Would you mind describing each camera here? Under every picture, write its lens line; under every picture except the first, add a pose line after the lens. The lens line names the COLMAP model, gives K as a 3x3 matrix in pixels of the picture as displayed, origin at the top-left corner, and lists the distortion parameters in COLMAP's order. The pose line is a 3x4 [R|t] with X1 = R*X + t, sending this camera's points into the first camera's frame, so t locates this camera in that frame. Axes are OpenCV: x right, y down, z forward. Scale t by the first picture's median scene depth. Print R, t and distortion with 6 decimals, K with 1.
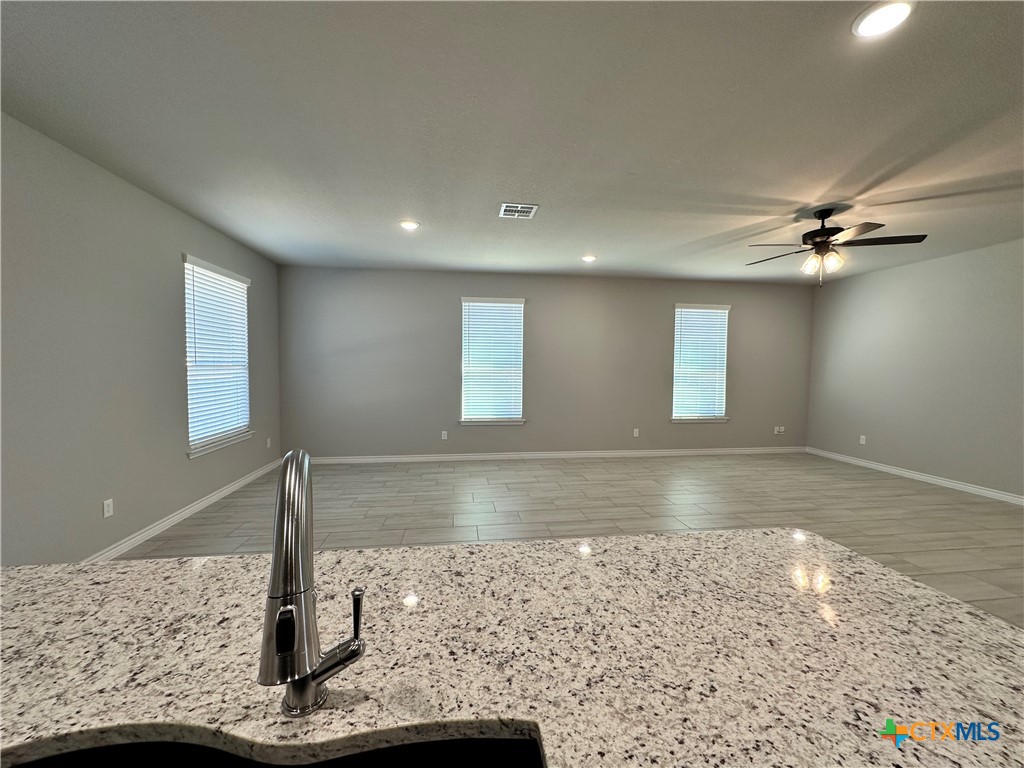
lens RADIAL K [[407.1, 0, 510.3], [0, 407.1, 387.2], [0, 0, 1]] dist [-0.003997, 0.000599]
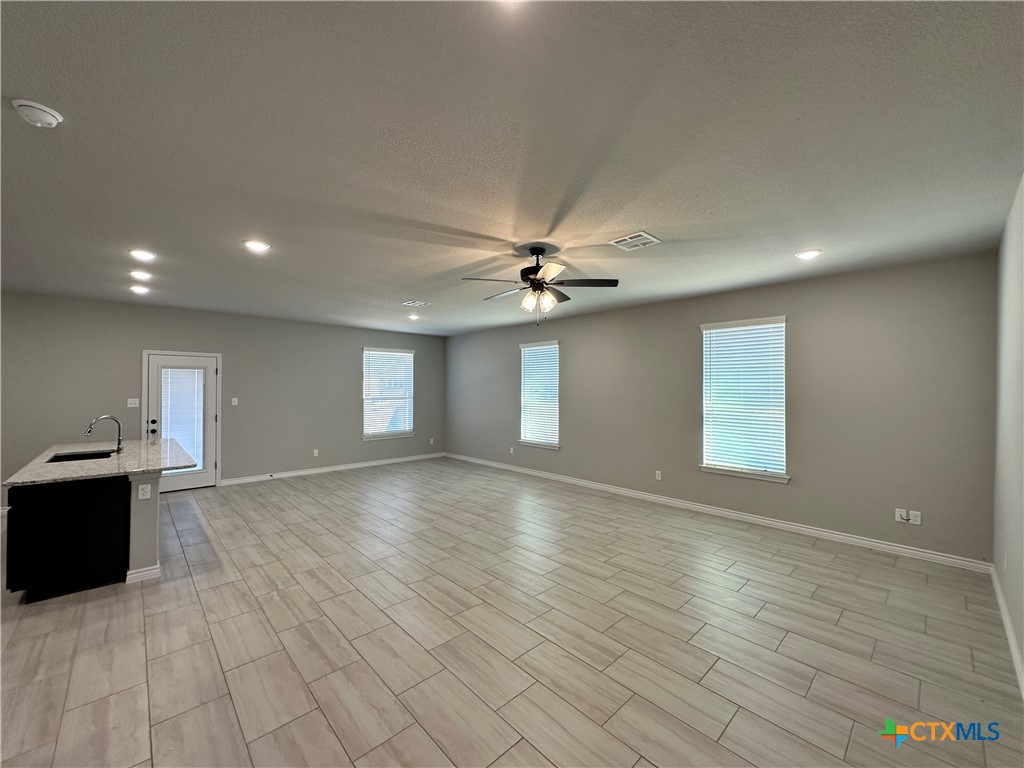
lens RADIAL K [[407.1, 0, 514.2], [0, 407.1, 386.1], [0, 0, 1]] dist [-0.003997, 0.000599]
pose [[0.586140, -0.009640, -0.810152, 1.307149], [-0.038542, 0.998465, -0.039765, -0.053441], [0.809292, 0.054532, 0.584869, 0.337925]]
